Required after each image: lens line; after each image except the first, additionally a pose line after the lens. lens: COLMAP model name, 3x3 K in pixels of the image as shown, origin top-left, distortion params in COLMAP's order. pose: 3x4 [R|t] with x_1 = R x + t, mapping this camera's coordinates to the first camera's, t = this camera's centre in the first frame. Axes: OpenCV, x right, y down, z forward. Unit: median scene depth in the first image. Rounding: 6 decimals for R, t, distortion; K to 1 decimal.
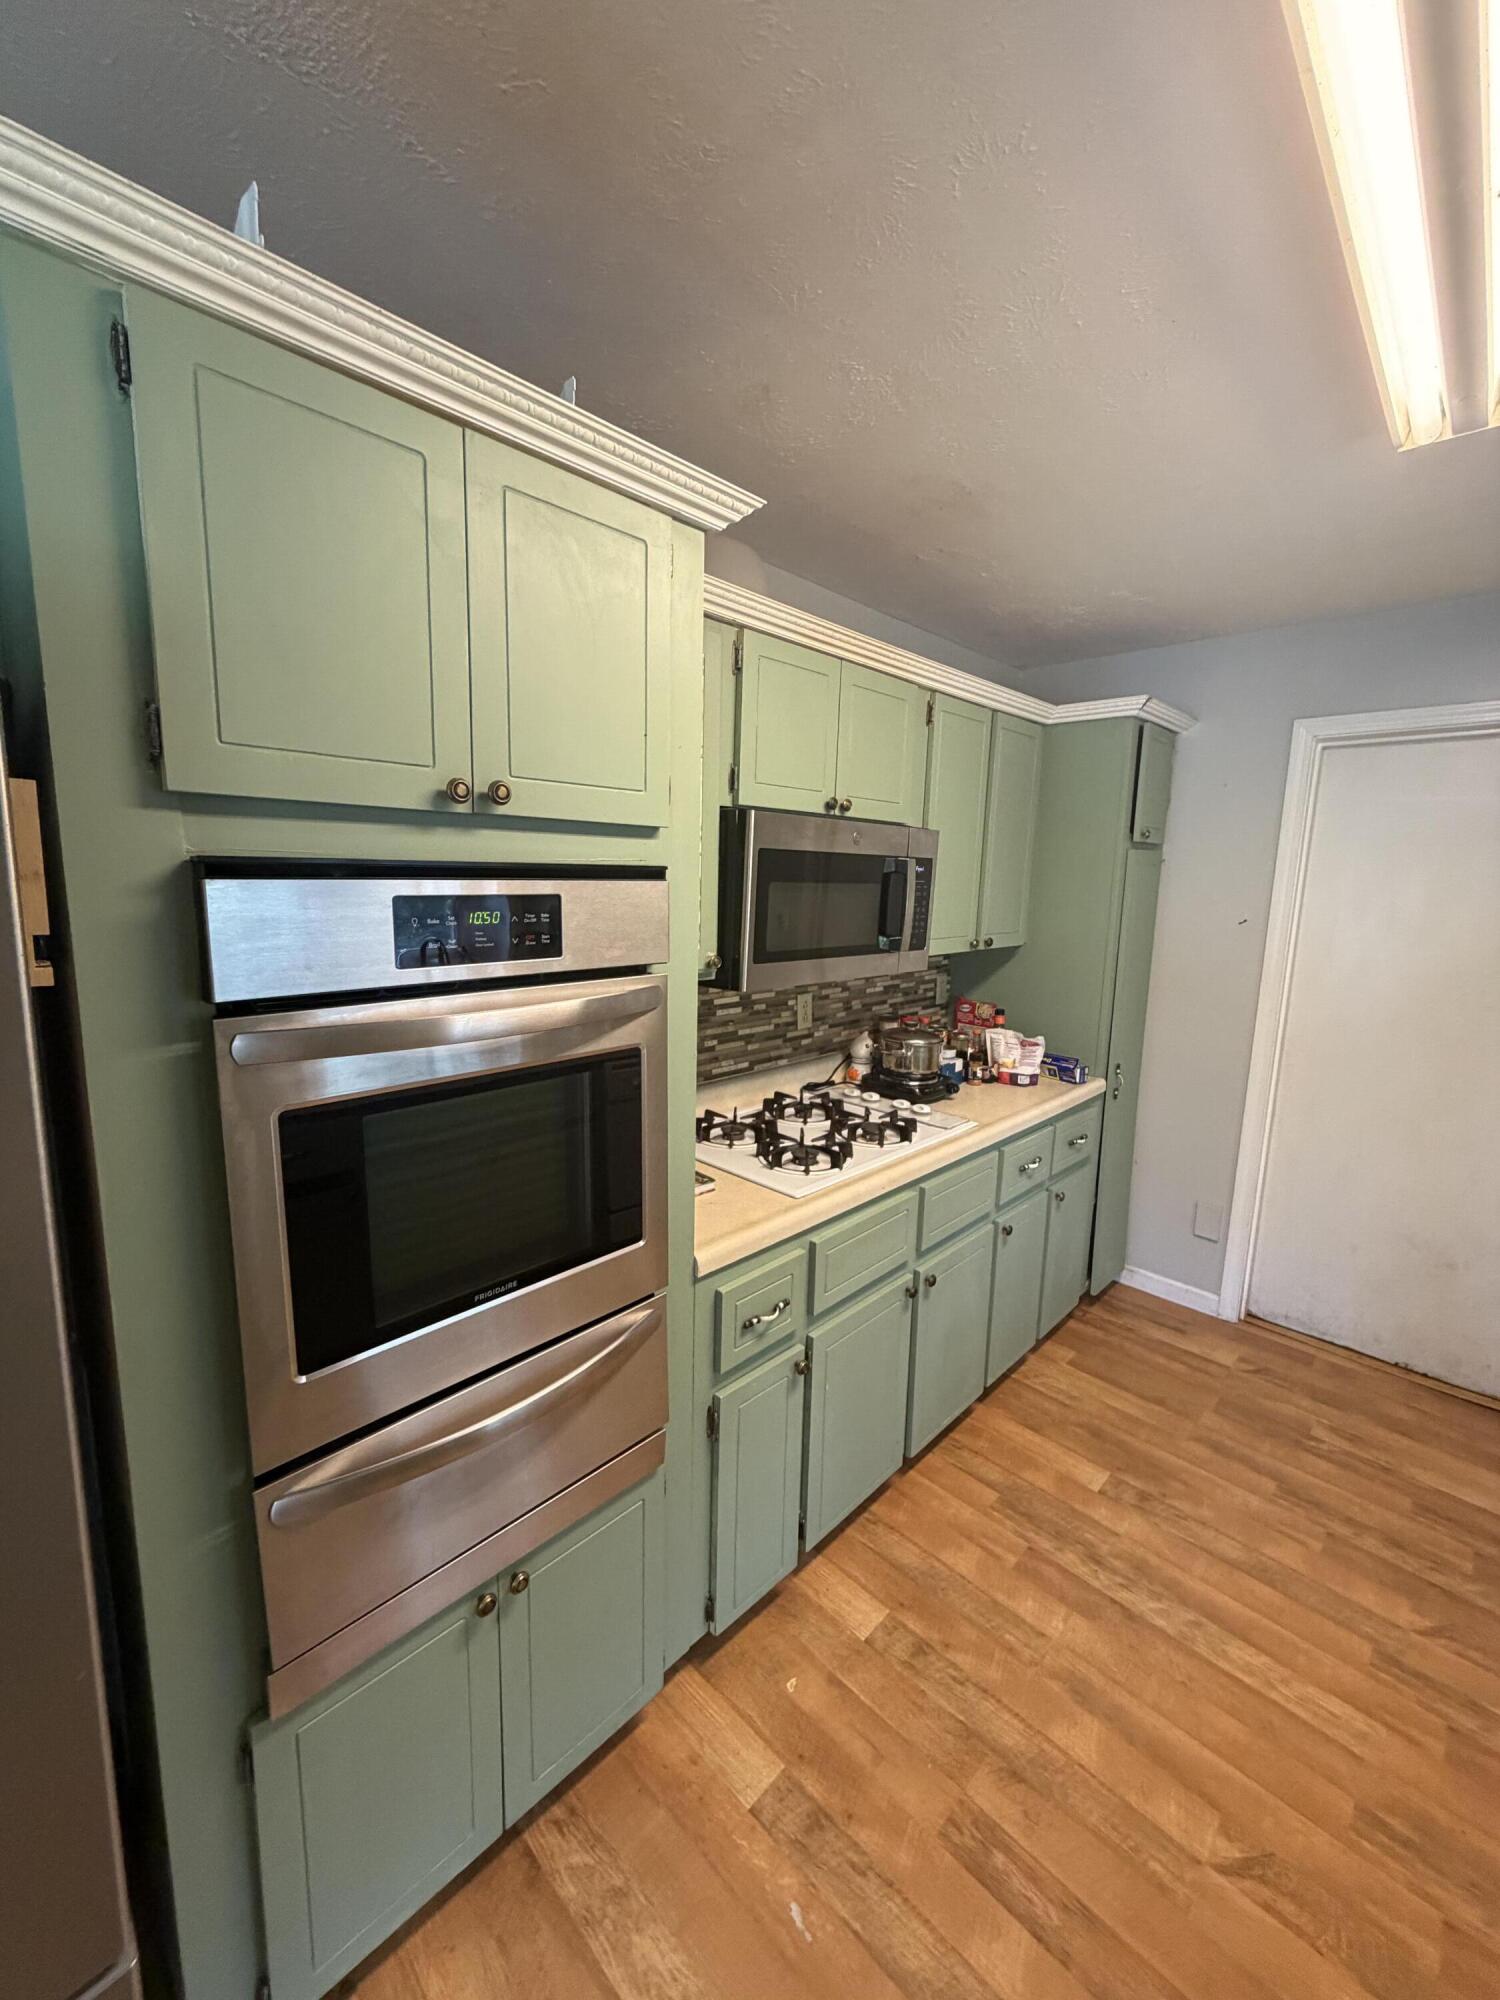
lens RADIAL K [[795.8, 0, 748.6], [0, 795.8, 996.5], [0, 0, 1]] dist [0.000885, -0.000574]
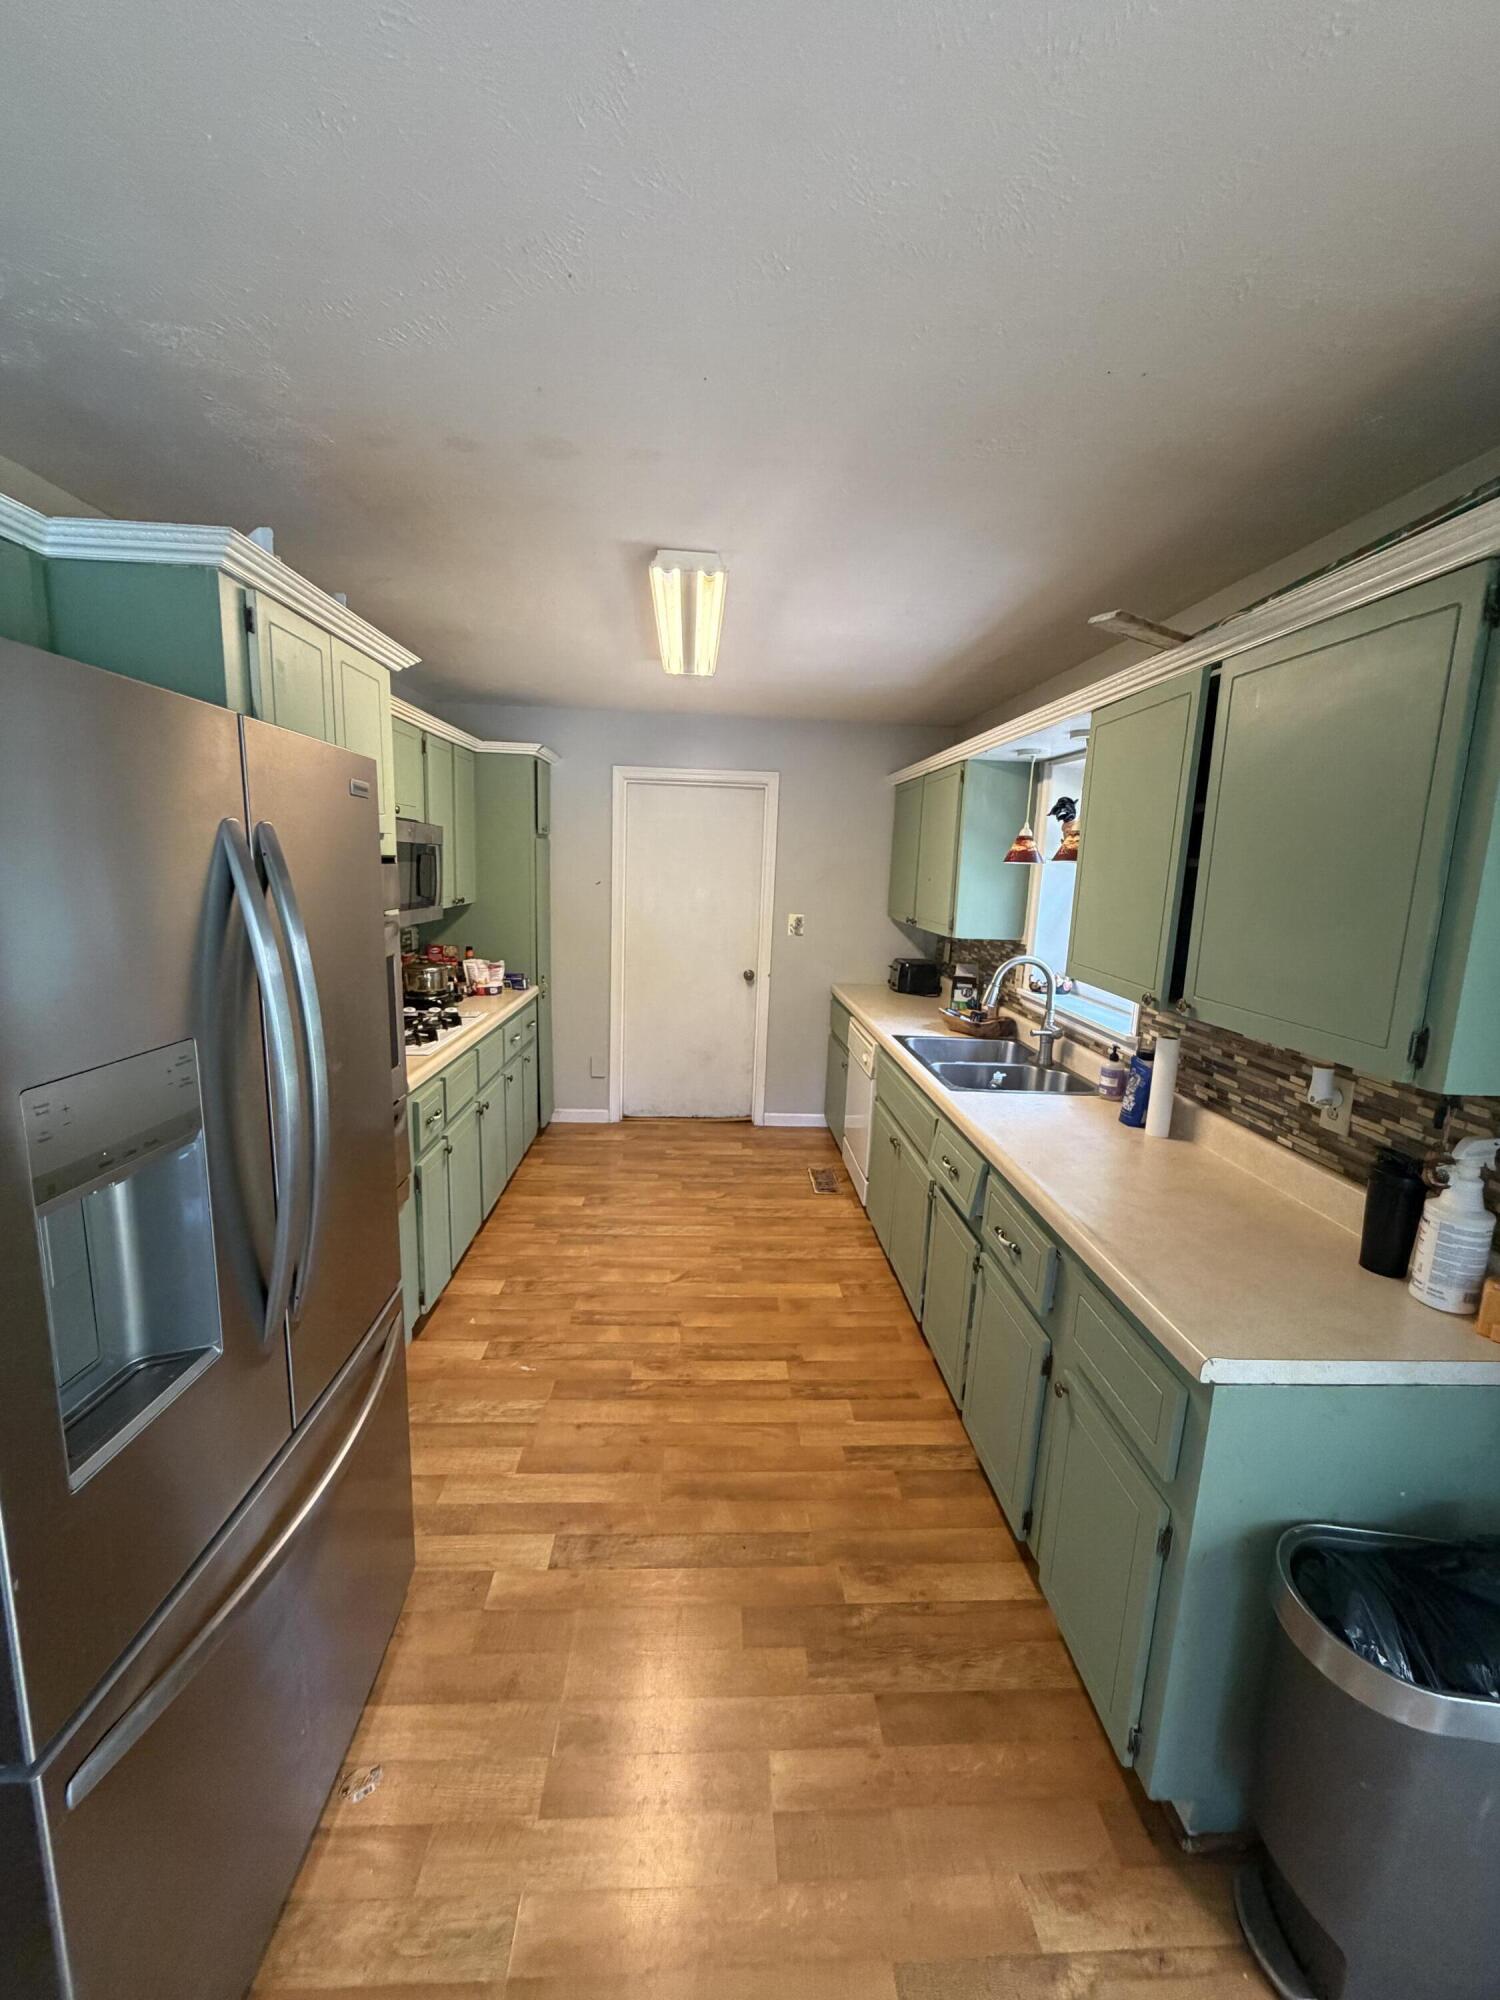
lens RADIAL K [[795.8, 0, 748.6], [0, 795.8, 996.5], [0, 0, 1]] dist [0.000885, -0.000574]
pose [[0.678863, -0.122915, 0.723904, -0.526144], [0.095782, 0.992289, 0.078663, 0.053900], [-0.727991, 0.015936, 0.685402, -0.484340]]
